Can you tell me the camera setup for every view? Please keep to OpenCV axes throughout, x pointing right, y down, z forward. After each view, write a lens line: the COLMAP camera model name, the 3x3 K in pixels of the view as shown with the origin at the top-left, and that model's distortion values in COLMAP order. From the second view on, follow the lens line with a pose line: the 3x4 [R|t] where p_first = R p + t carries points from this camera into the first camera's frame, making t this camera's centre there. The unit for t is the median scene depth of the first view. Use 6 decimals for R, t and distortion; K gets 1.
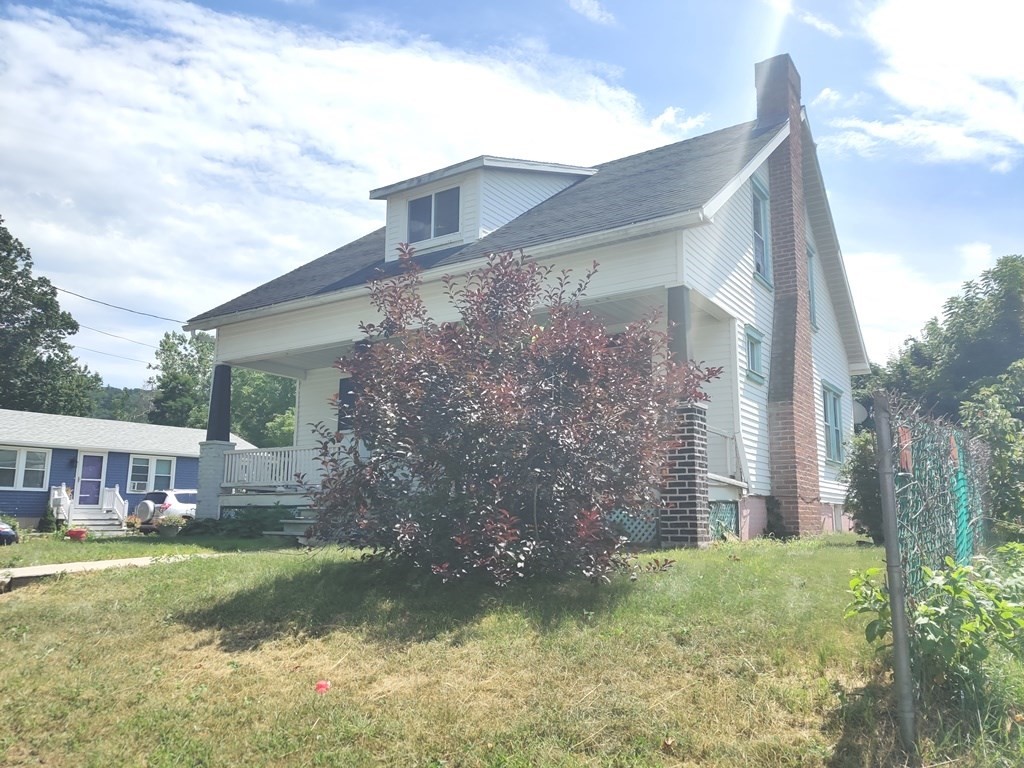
lens RADIAL K [[779.0, 0, 512.0], [0, 779.0, 384.0], [0, 0, 1]] dist [0.033884, -0.008571]
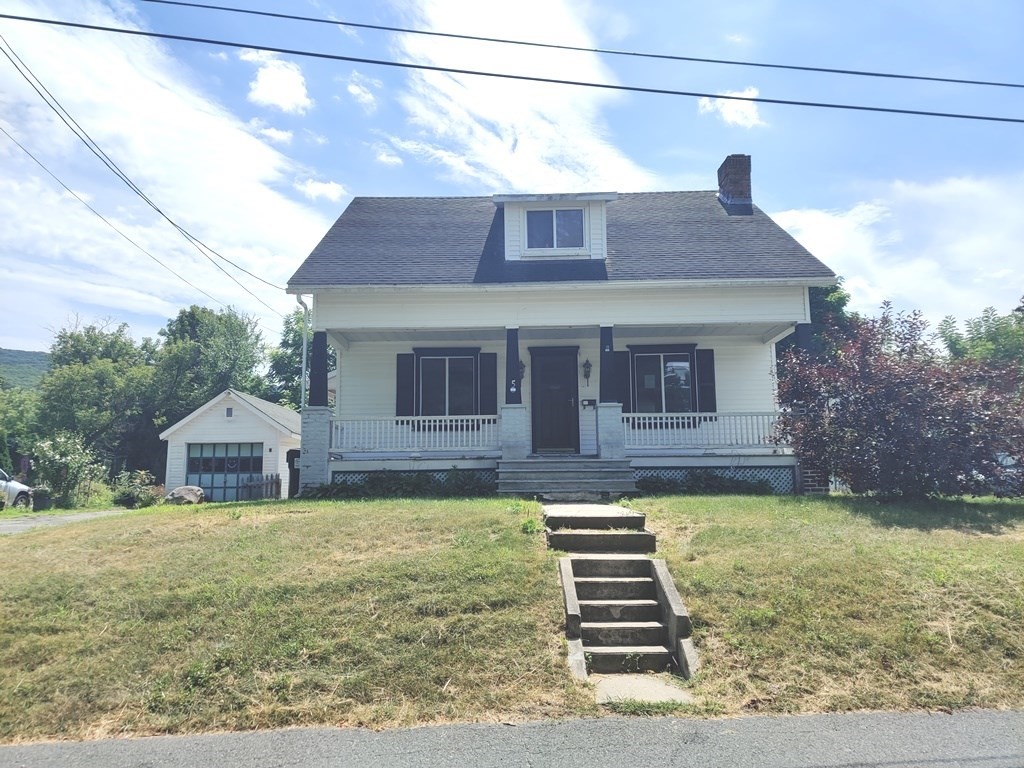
lens RADIAL K [[779.0, 0, 512.0], [0, 779.0, 384.0], [0, 0, 1]] dist [0.033884, -0.008571]
pose [[0.845716, 0.060899, 0.530147, -0.767535], [-0.077182, 0.996980, 0.008599, 0.015816], [-0.528022, -0.048190, 0.847862, 0.012877]]
